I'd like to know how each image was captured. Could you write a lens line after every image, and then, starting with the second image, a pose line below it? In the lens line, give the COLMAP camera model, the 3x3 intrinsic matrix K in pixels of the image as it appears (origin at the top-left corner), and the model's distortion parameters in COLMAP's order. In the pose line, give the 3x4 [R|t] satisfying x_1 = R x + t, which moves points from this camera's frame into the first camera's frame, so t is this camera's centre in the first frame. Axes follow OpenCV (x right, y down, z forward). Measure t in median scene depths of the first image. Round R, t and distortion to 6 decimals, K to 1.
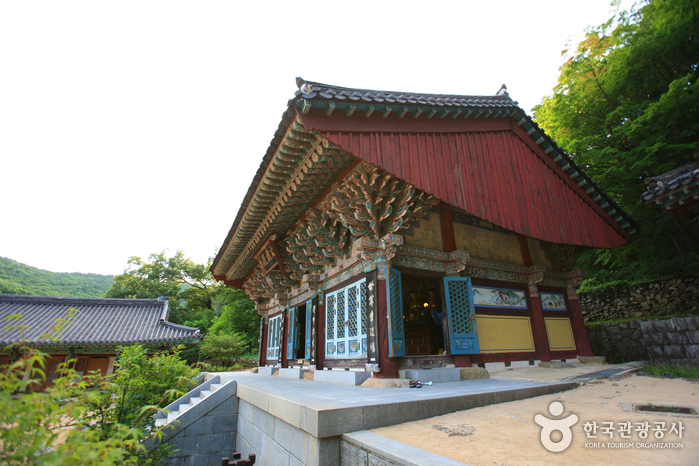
lens RADIAL K [[322.2, 0, 349.5], [0, 322.2, 238.1], [0, 0, 1]] dist [-0.003056, -0.000207]
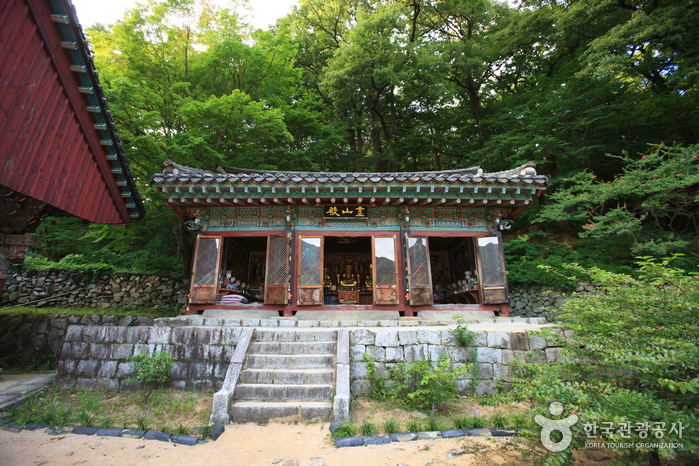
lens RADIAL K [[322.2, 0, 349.5], [0, 322.2, 238.1], [0, 0, 1]] dist [-0.003056, -0.000207]
pose [[0.274084, 0.285063, 0.918486, 0.250464], [-0.355003, 0.917598, -0.178851, -0.012008], [-0.893784, -0.277045, 0.352697, 0.163419]]
